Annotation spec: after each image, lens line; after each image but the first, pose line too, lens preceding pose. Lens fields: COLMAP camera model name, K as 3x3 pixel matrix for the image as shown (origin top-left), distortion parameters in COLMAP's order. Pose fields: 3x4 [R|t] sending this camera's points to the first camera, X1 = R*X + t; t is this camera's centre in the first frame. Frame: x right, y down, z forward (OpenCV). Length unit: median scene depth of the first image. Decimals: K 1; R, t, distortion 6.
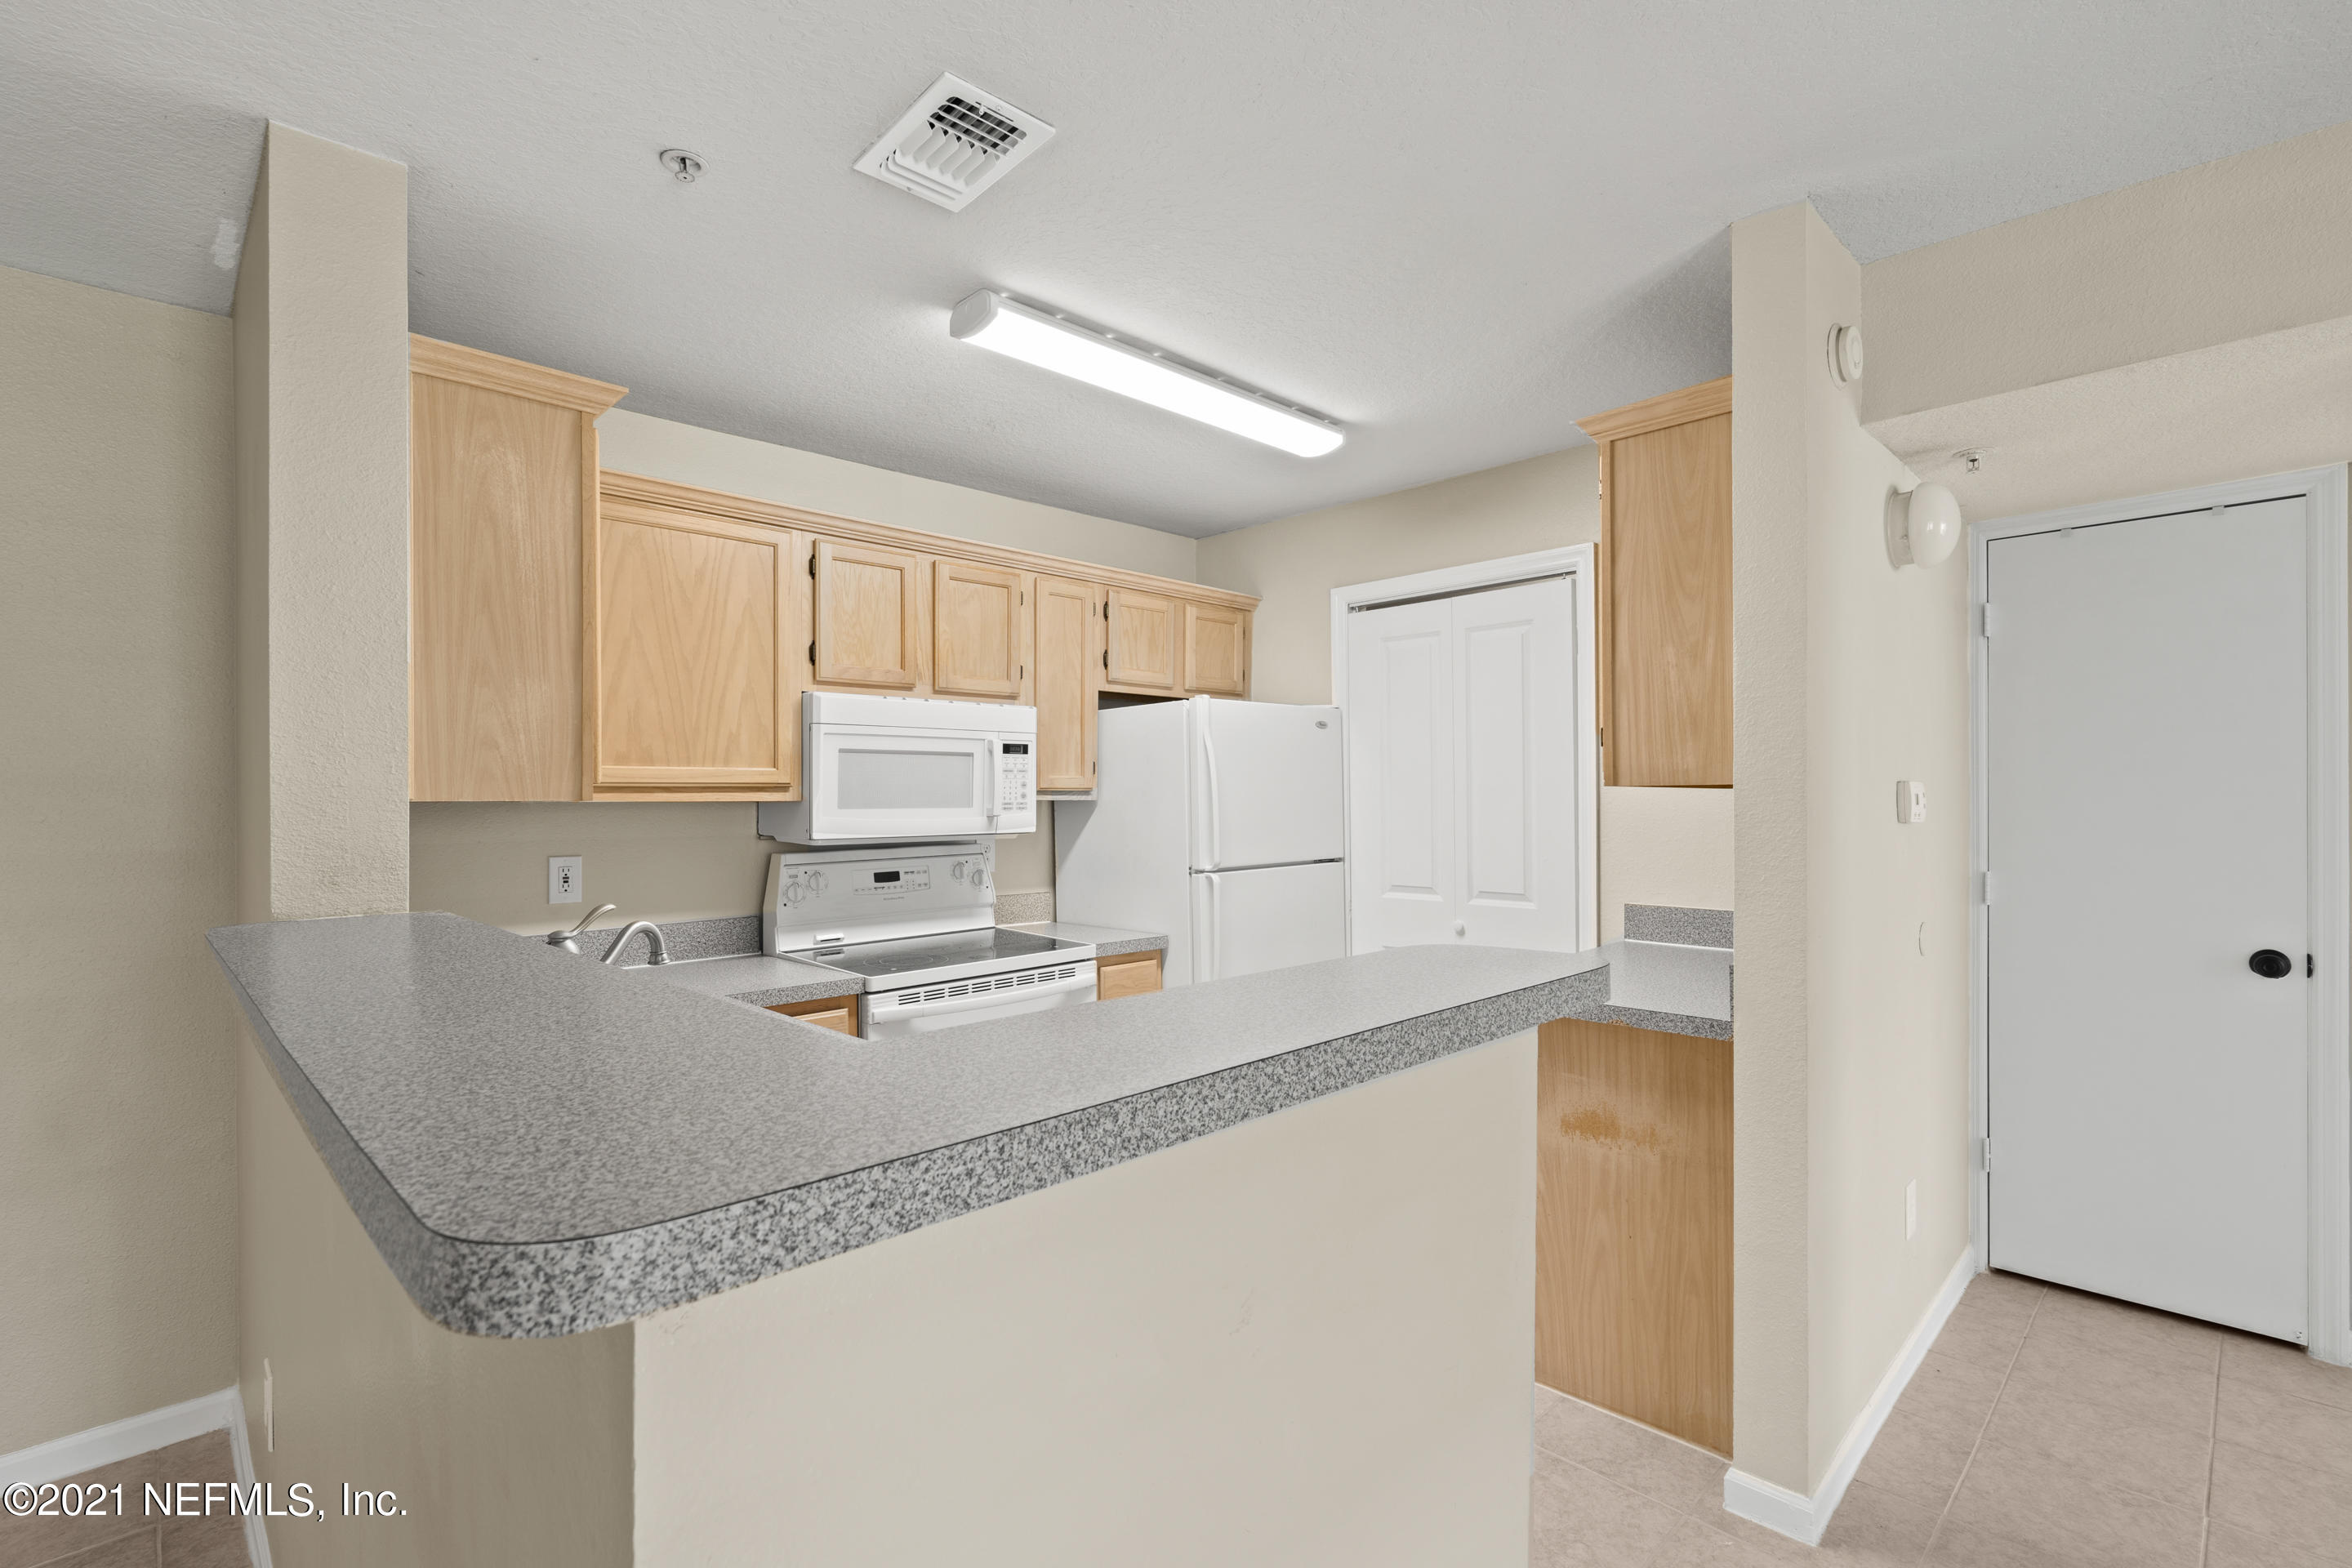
lens RADIAL K [[1076.5, 0, 1171.6], [0, 1076.5, 799.7], [0, 0, 1]] dist [-0.006635, 0.003120]
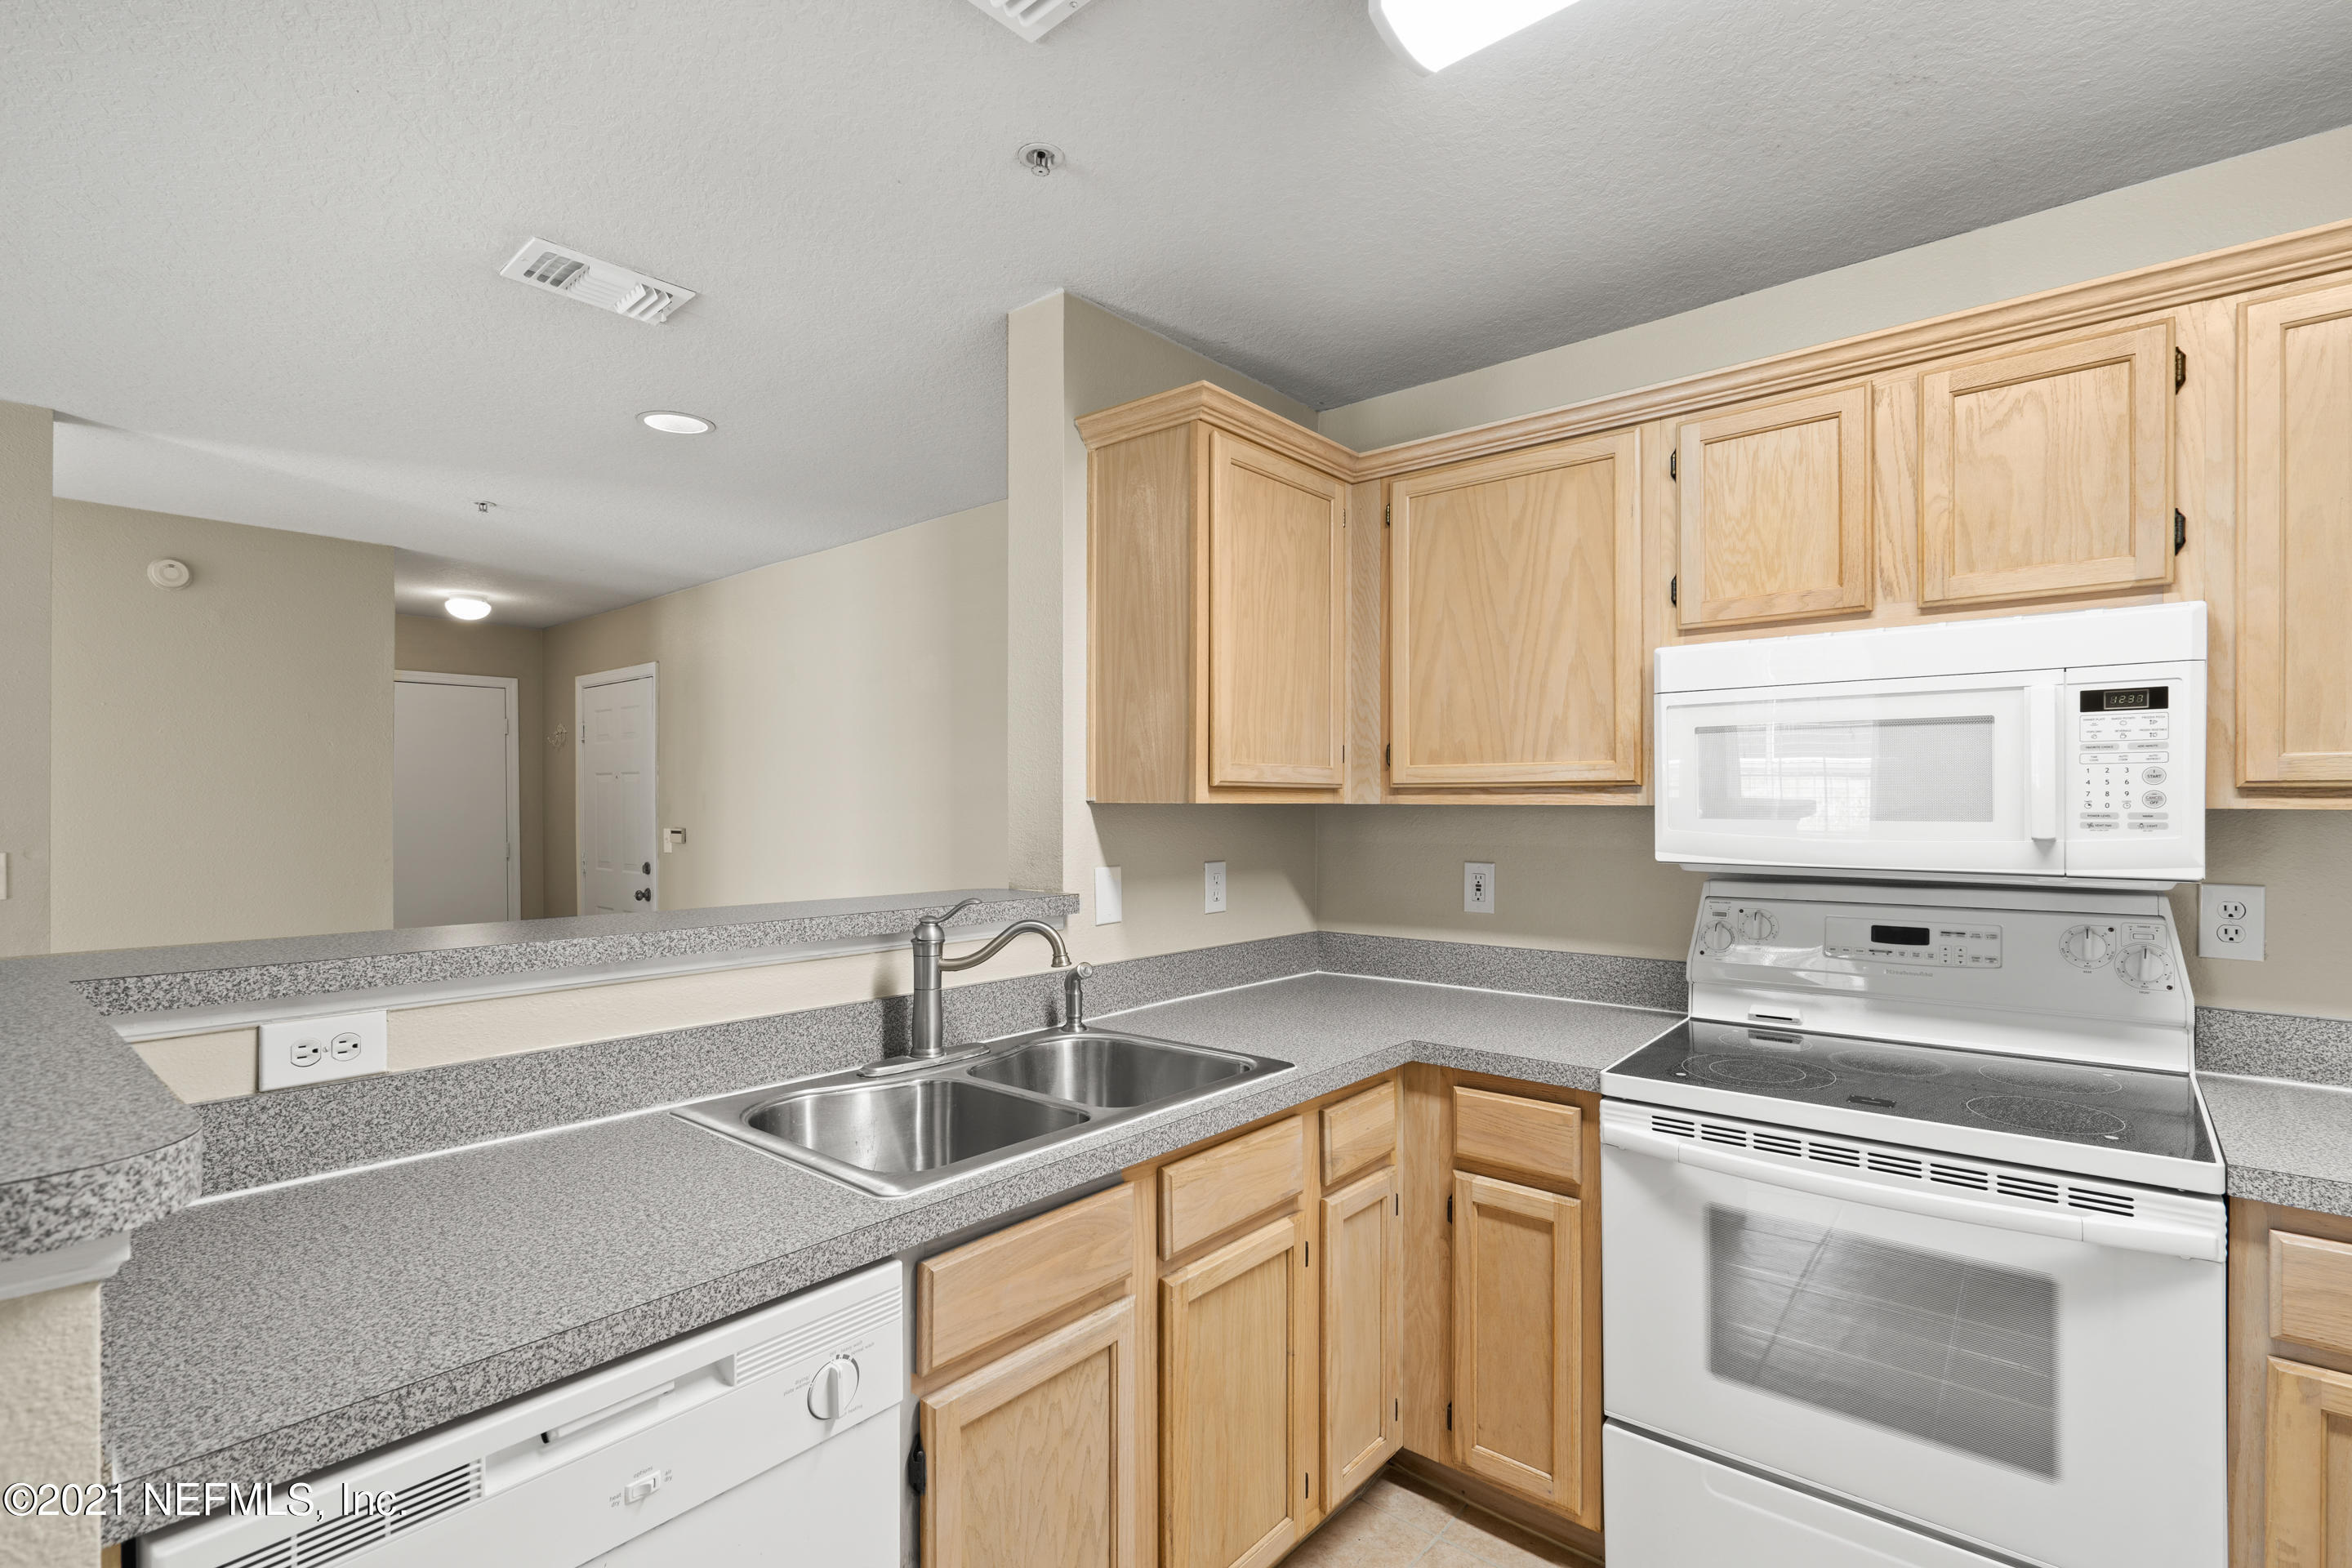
lens RADIAL K [[1076.5, 0, 1177.8], [0, 1076.5, 804.6], [0, 0, 1]] dist [-0.006635, 0.003120]
pose [[0.086392, 0.008943, -0.996221, 0.324040], [-0.003786, 0.999955, 0.008648, -0.004272], [0.996254, 0.003024, 0.086422, 0.619113]]
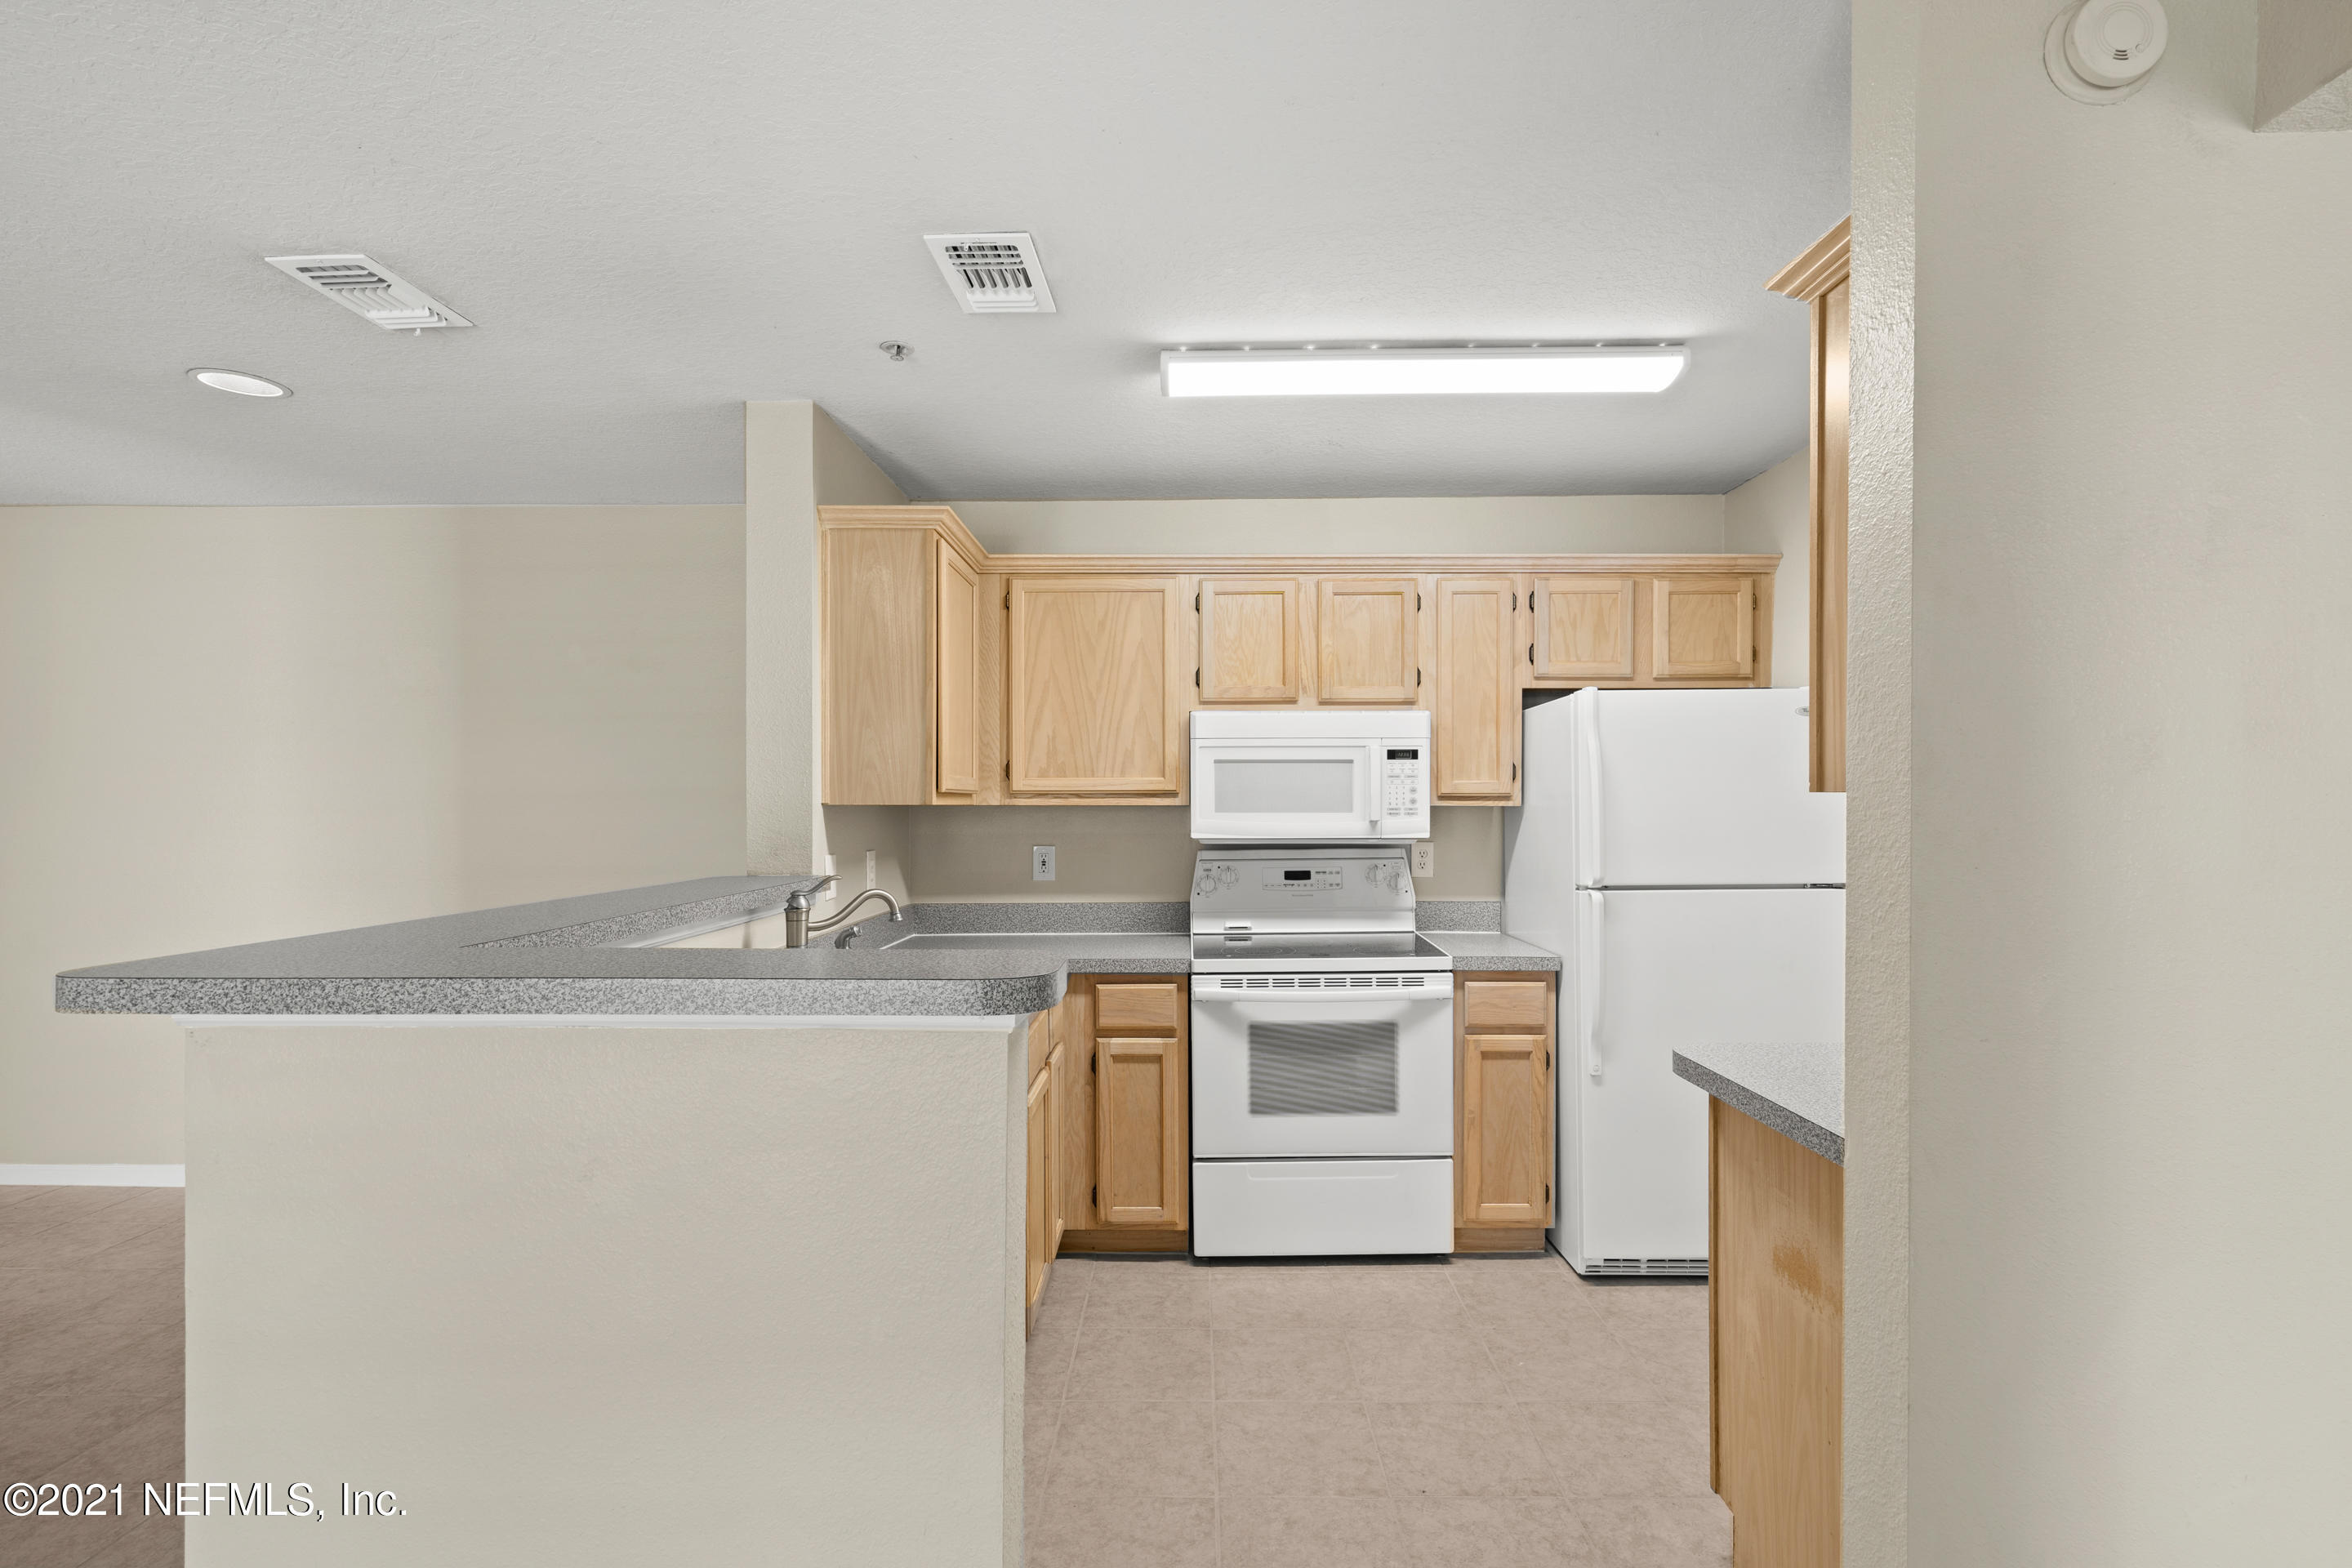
lens RADIAL K [[1076.5, 0, 1174.8], [0, 1076.5, 807.9], [0, 0, 1]] dist [-0.006635, 0.003120]
pose [[0.702167, 0.008099, -0.711966, 0.474735], [-0.004176, 0.999965, 0.007257, -0.004407], [0.712000, -0.002122, 0.702176, 0.163907]]
